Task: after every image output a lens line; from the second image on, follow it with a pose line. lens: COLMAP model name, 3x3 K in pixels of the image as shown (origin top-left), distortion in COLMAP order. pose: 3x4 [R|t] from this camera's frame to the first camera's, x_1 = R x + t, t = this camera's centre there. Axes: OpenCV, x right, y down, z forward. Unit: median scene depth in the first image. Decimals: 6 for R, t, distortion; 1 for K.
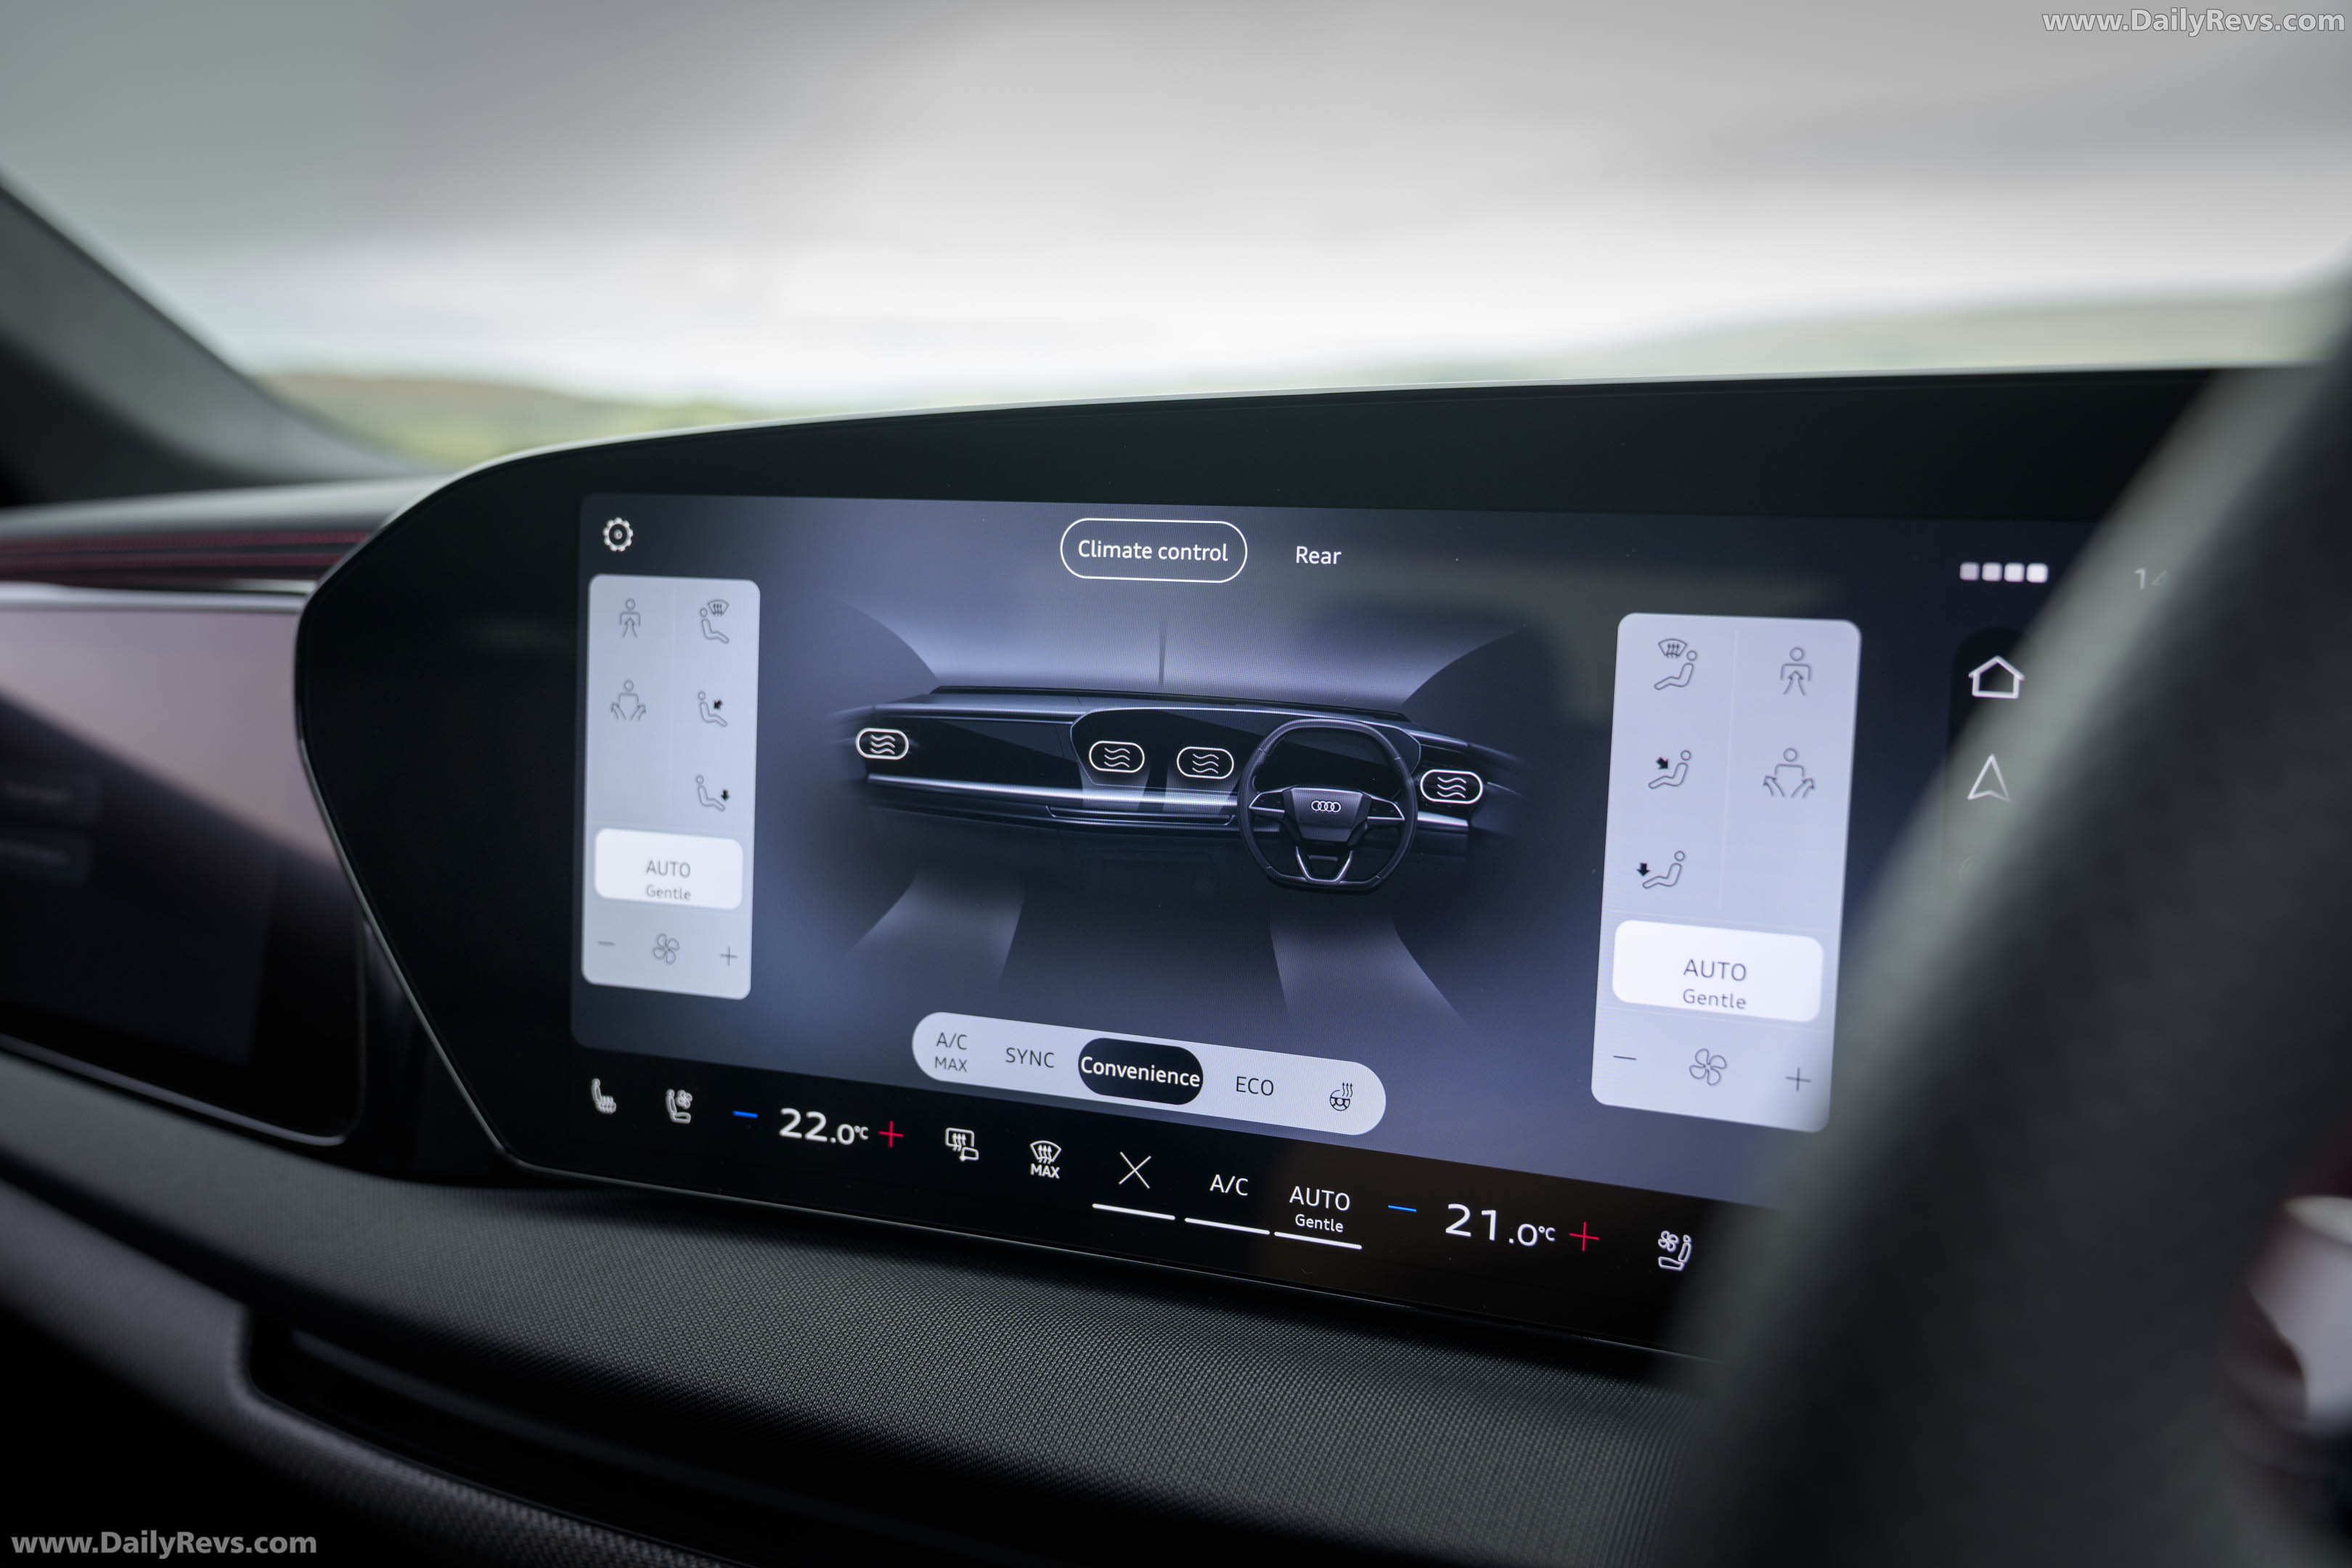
lens RADIAL K [[2149.6, 0, 1147.6], [0, 2149.6, 784.0], [0, 0, 1]] dist [-0.013611, 0.000000]
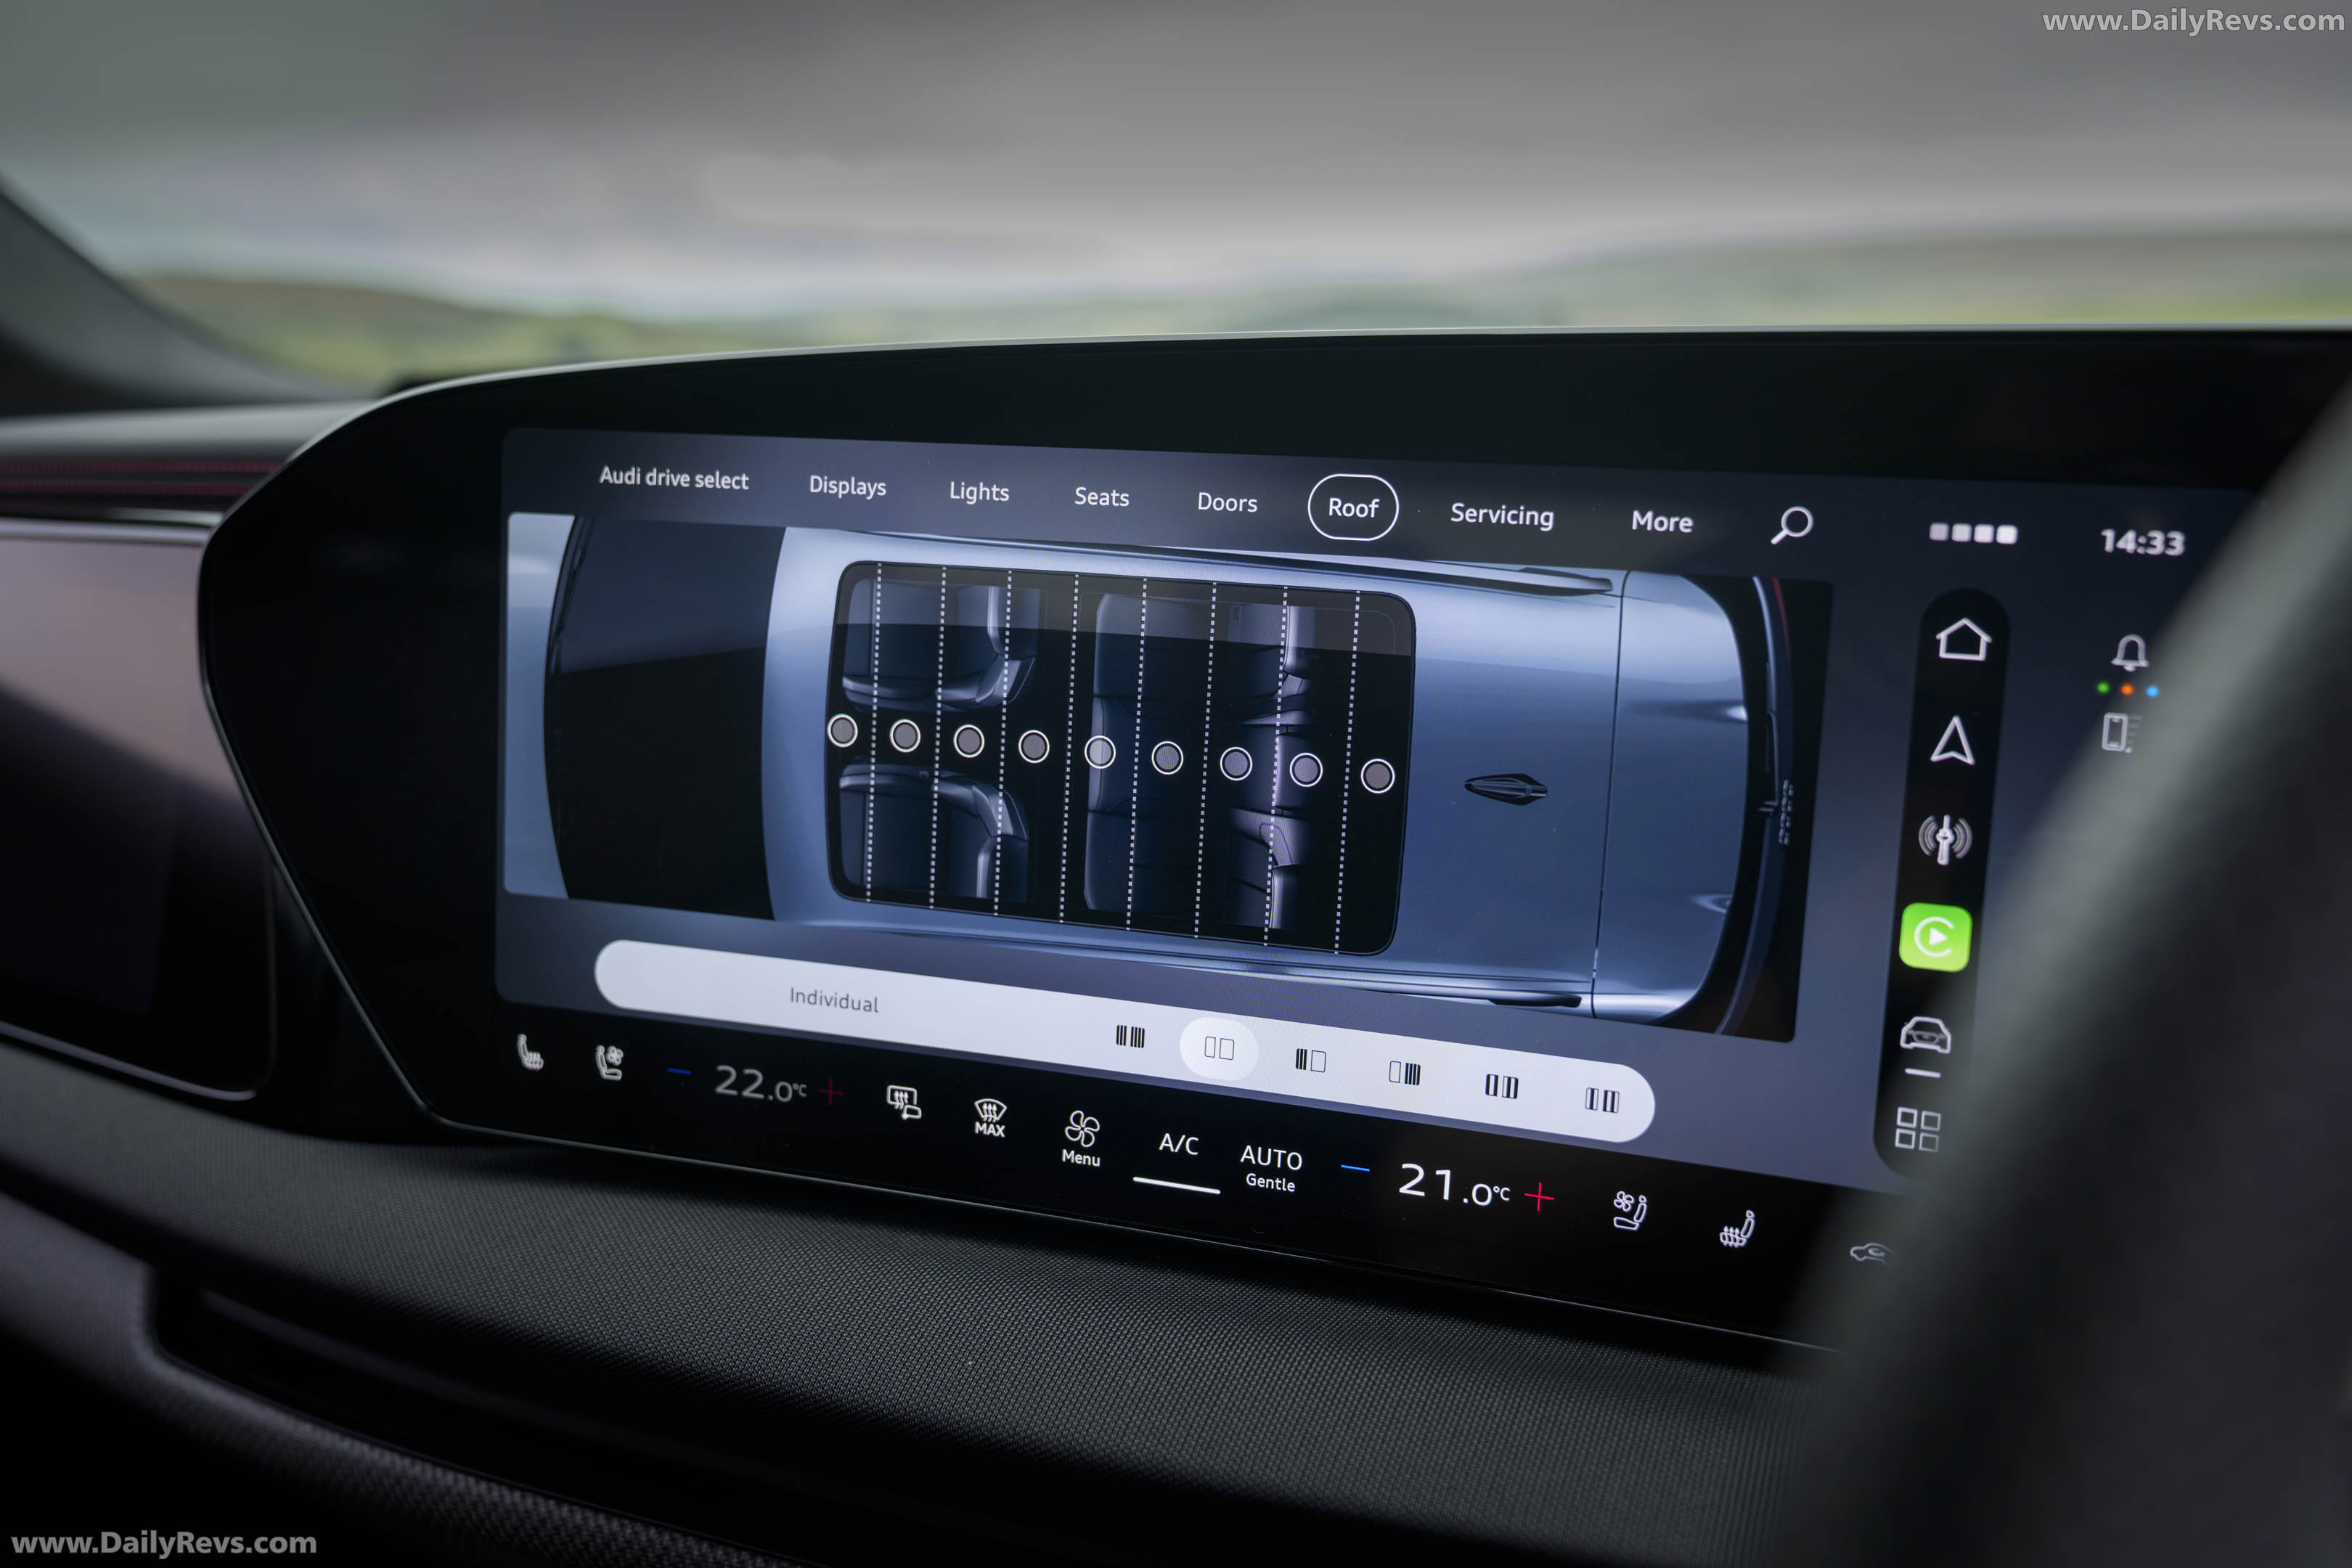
lens RADIAL K [[2149.6, 0, 1164.0], [0, 2149.6, 789.6], [0, 0, 1]] dist [-0.013611, 0.000000]
pose [[0.998405, 0.003714, 0.056335, -0.023894], [-0.005936, 0.999209, 0.039323, -0.013832], [-0.056144, -0.039595, 0.997637, 0.022157]]
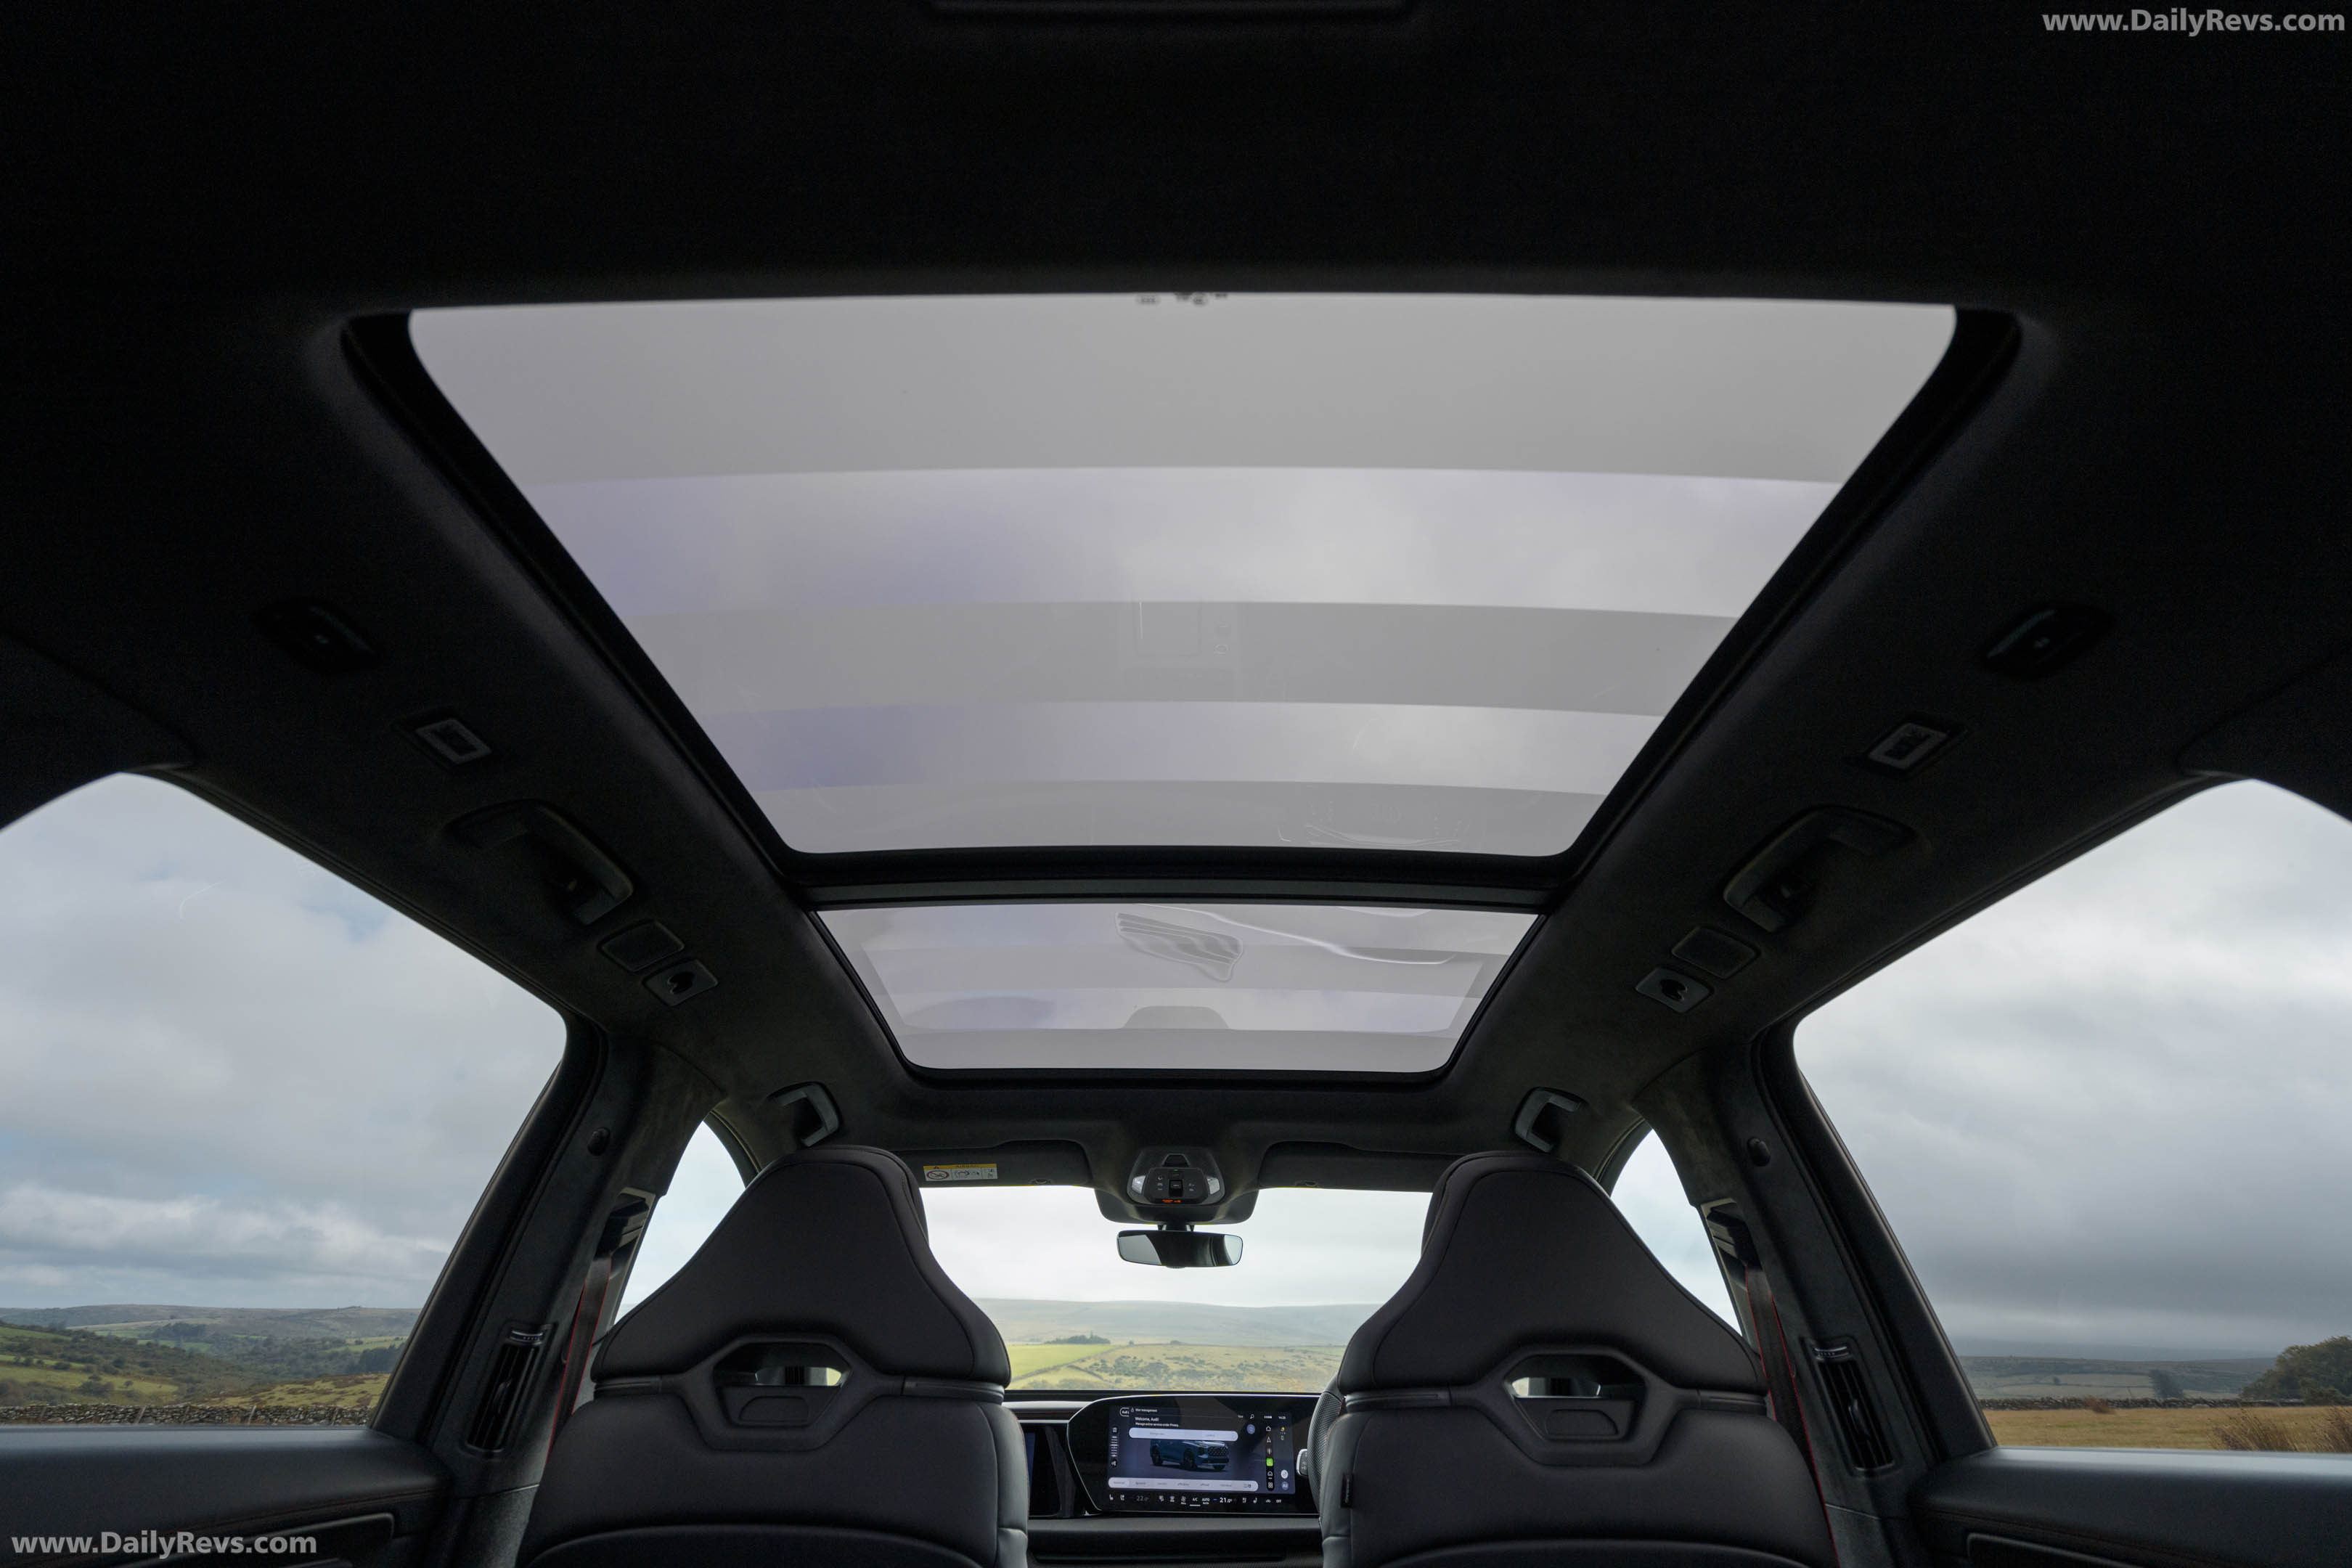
lens RADIAL K [[1060.5, 0, 1176.4], [0, 1060.5, 804.8], [0, 0, 1]] dist [-0.002800, -0.000161]
pose [[0.792645, 0.315896, 0.521463, -2.938025], [0.070151, 0.802366, -0.592695, 0.439304], [-0.605634, 0.506378, 0.613831, -2.796056]]
